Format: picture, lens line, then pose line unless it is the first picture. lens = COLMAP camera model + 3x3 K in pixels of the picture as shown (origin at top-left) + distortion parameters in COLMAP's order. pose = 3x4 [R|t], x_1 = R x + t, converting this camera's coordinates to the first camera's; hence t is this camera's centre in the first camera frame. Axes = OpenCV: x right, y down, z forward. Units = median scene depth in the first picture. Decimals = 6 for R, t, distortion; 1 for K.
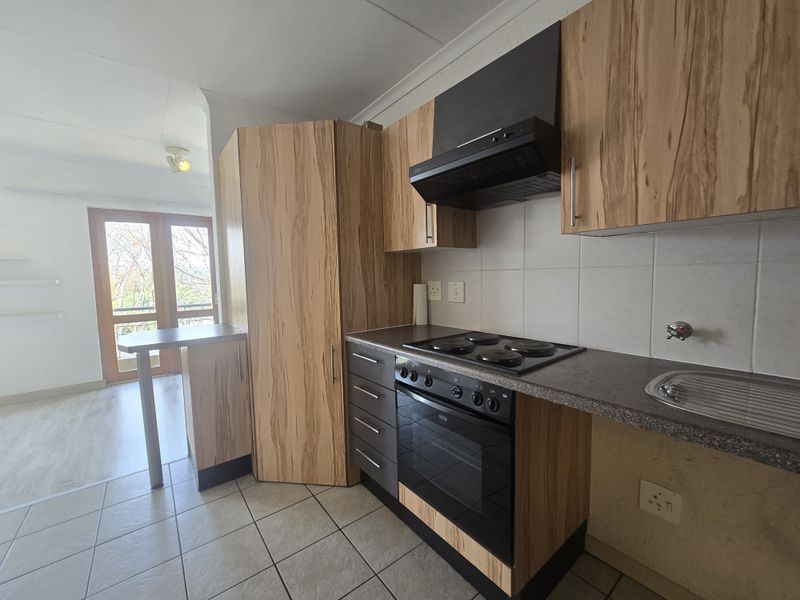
lens RADIAL K [[328.4, 0, 396.7], [0, 328.4, 297.8], [0, 0, 1]] dist [-0.000251, 0.000286]
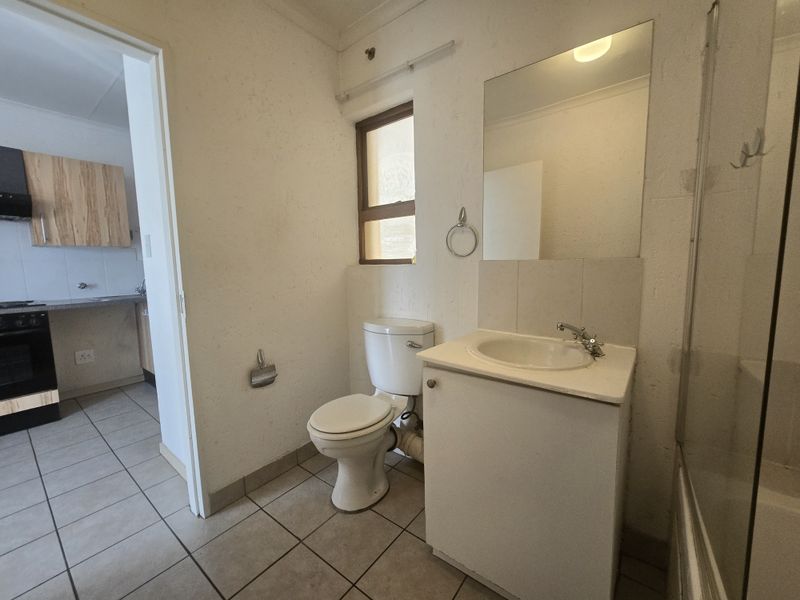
lens RADIAL K [[328.4, 0, 396.7], [0, 328.4, 297.8], [0, 0, 1]] dist [-0.000251, 0.000286]
pose [[-0.247631, -0.075305, 0.965924, -1.591560], [0.096677, 0.990078, 0.101972, 0.116733], [-0.964019, 0.118634, -0.237894, -0.548442]]
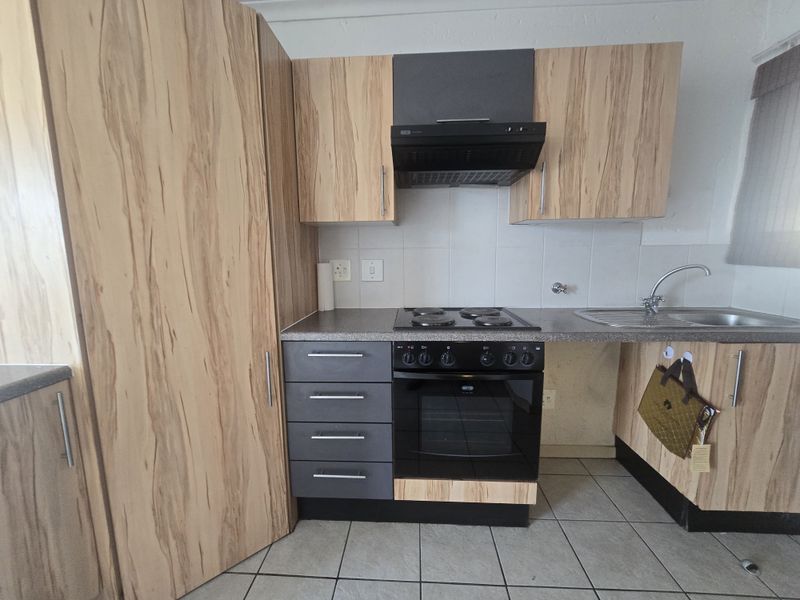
lens RADIAL K [[328.4, 0, 396.7], [0, 328.4, 297.8], [0, 0, 1]] dist [-0.000251, 0.000286]
pose [[0.654336, -0.083157, 0.751618, -0.586540], [0.050296, 0.996520, 0.066467, 0.000731], [-0.754530, -0.005688, 0.656241, 0.375037]]
